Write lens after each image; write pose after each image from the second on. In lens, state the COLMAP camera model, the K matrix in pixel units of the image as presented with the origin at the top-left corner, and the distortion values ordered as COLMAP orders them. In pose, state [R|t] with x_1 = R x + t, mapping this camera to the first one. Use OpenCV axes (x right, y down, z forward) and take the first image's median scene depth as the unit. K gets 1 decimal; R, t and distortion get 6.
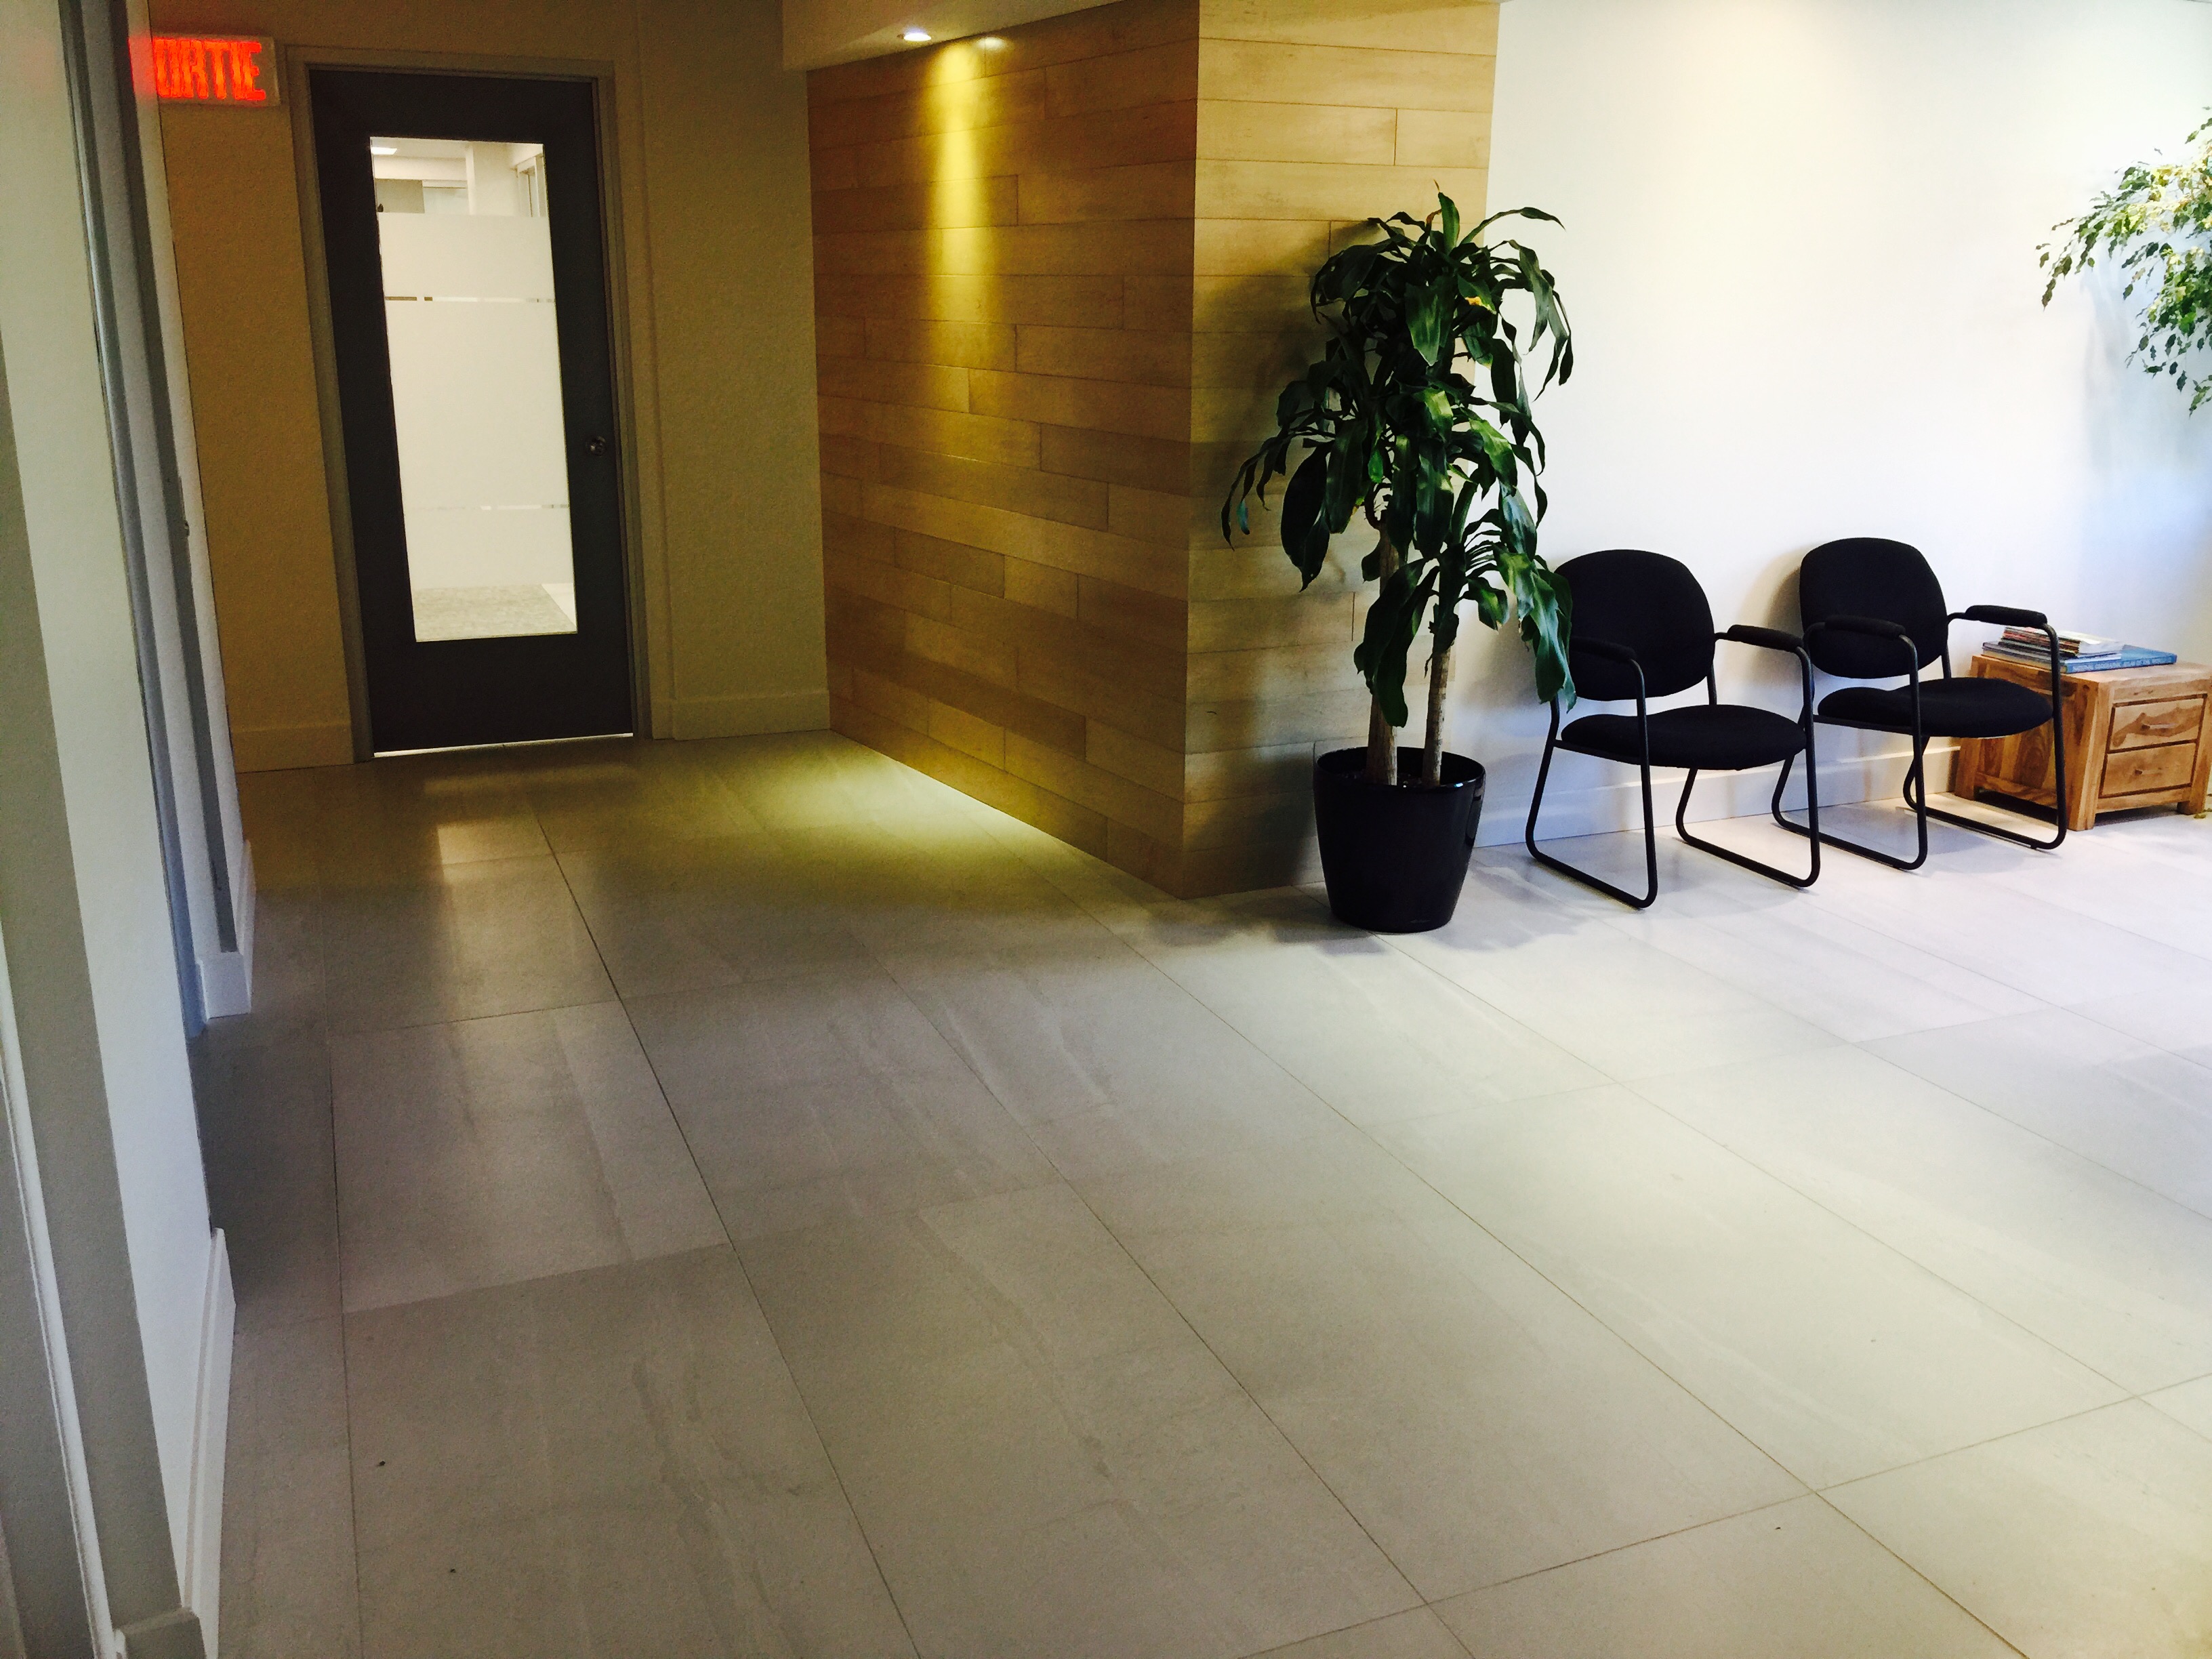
lens RADIAL K [[1876.7, 0, 1105.3], [0, 1876.7, 825.7], [0, 0, 1]] dist [0.008204, 0.003382]
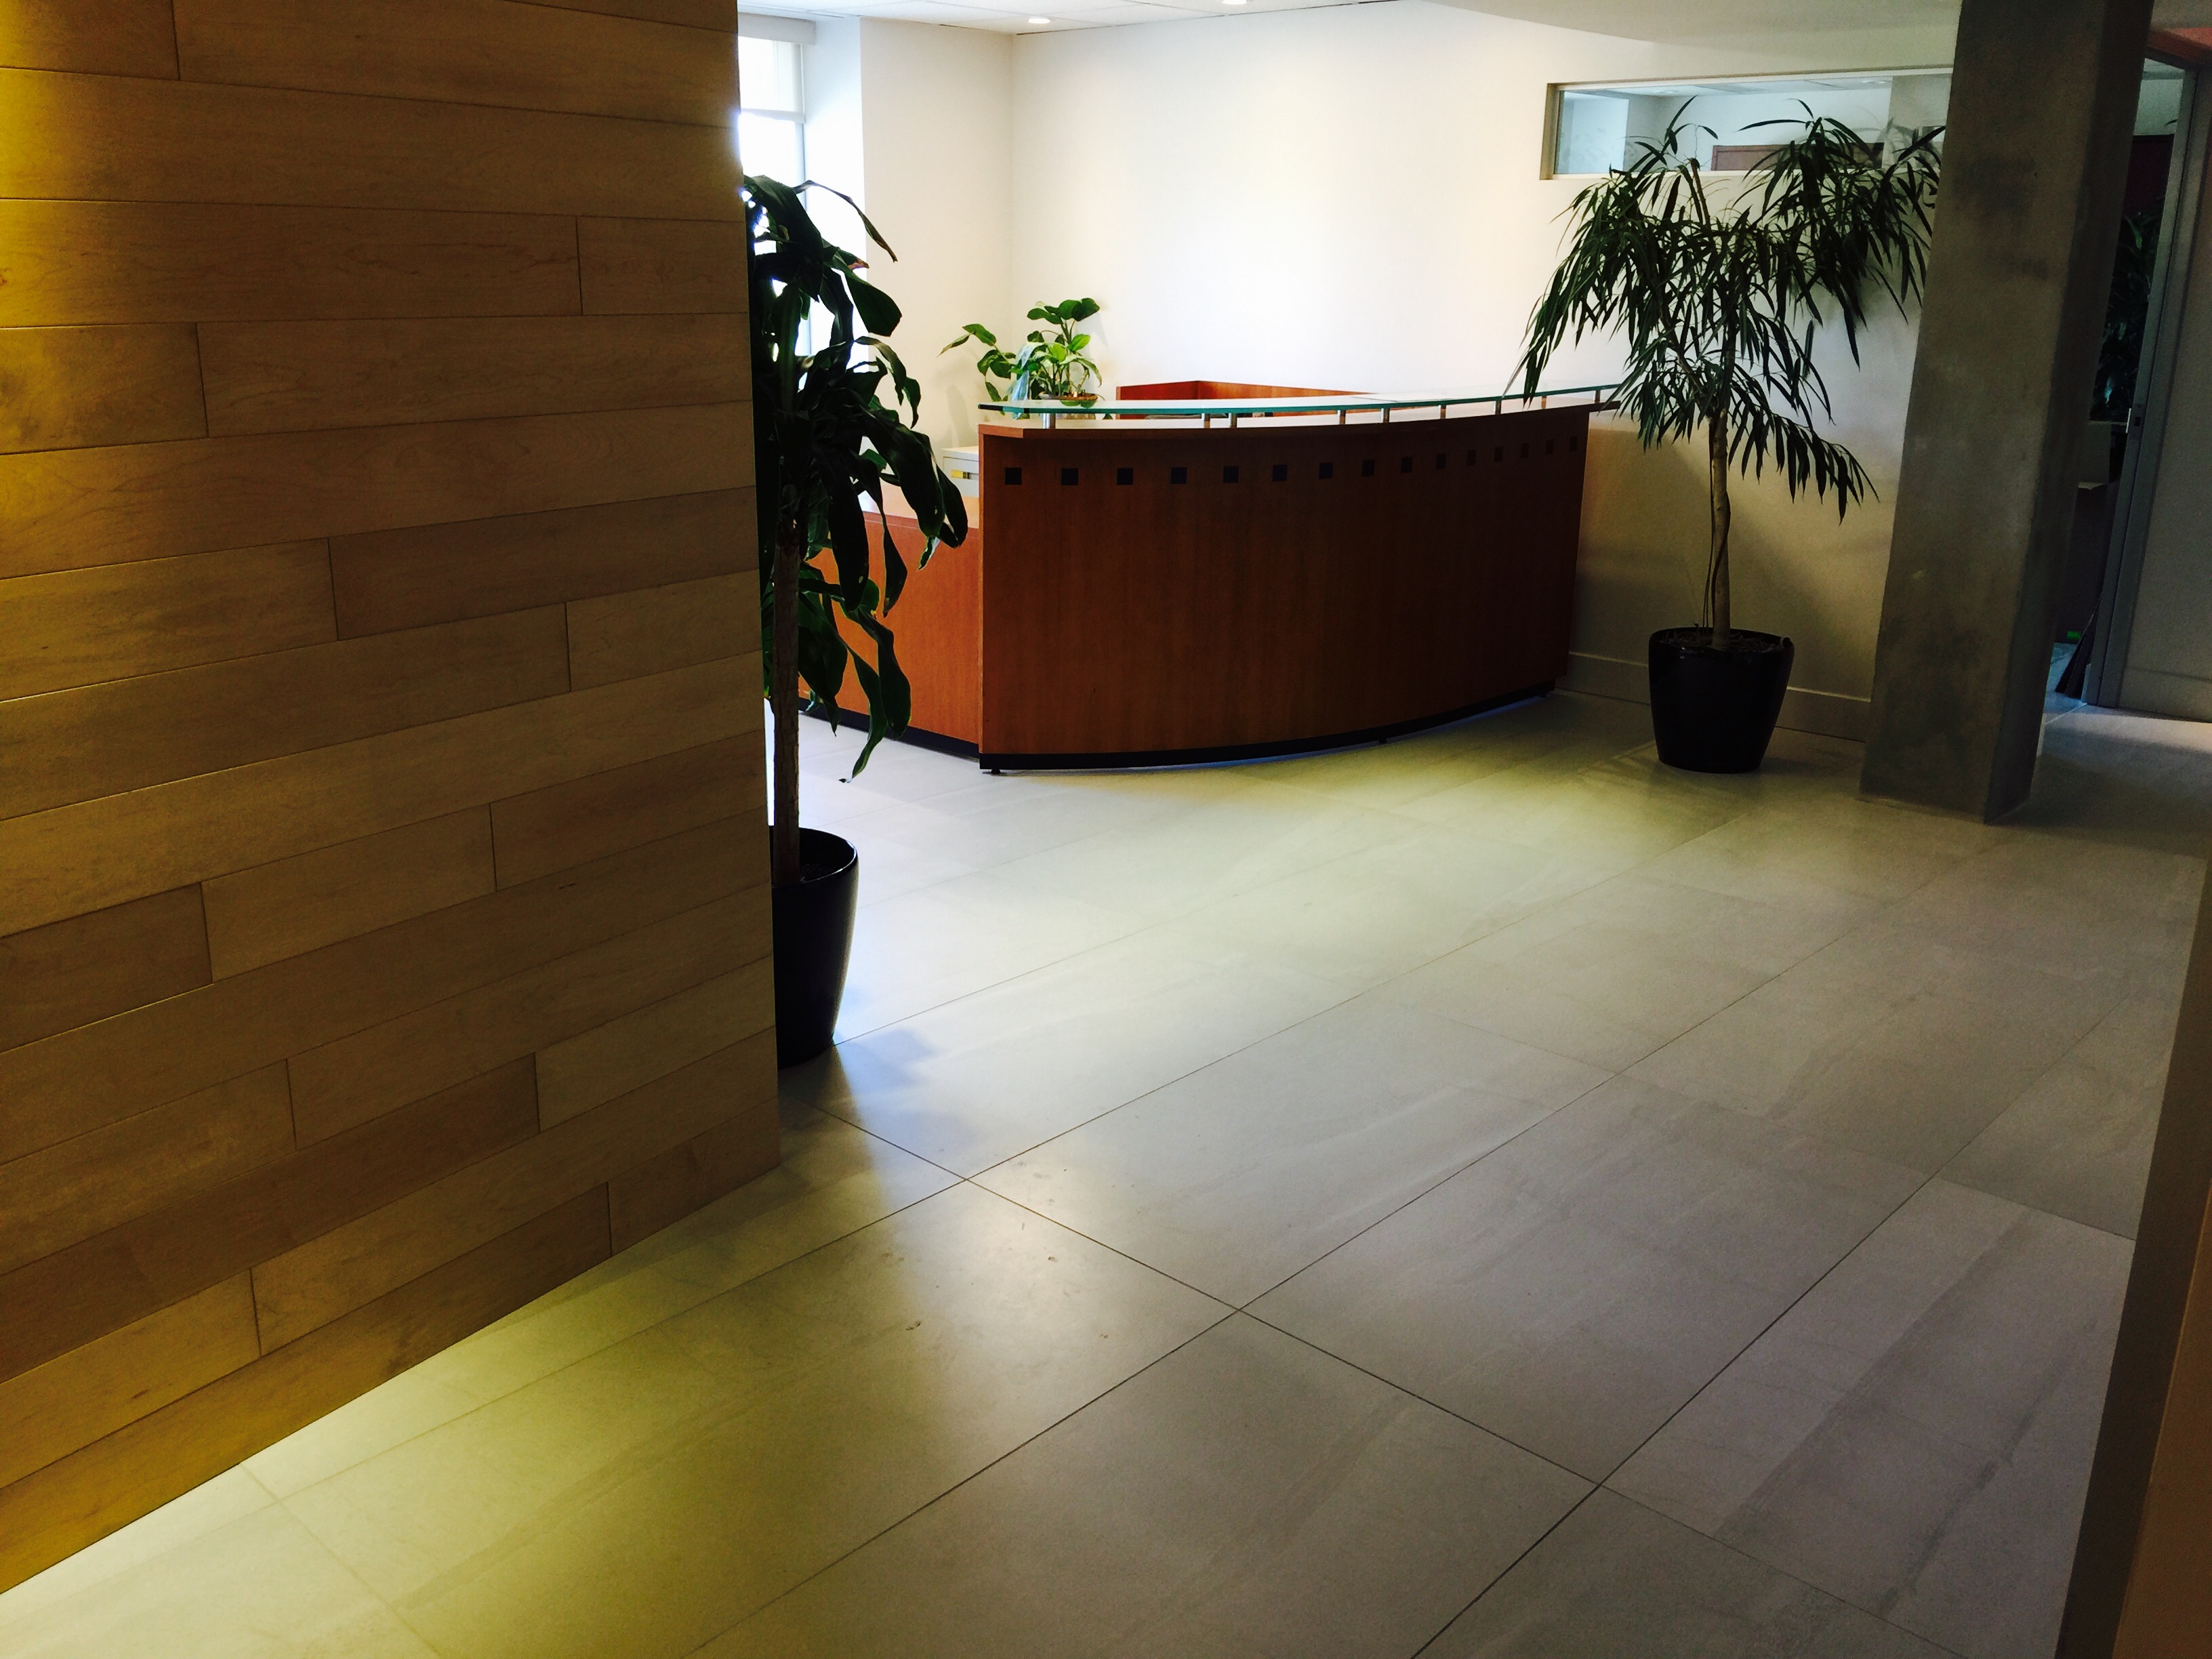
lens RADIAL K [[1876.7, 0, 1106.1], [0, 1876.7, 832.0], [0, 0, 1]] dist [0.008204, 0.003382]
pose [[-0.414610, -0.278756, 0.866253, -0.598808], [0.232986, 0.887682, 0.397164, -0.328760], [-0.879668, 0.366492, -0.303095, 1.142818]]
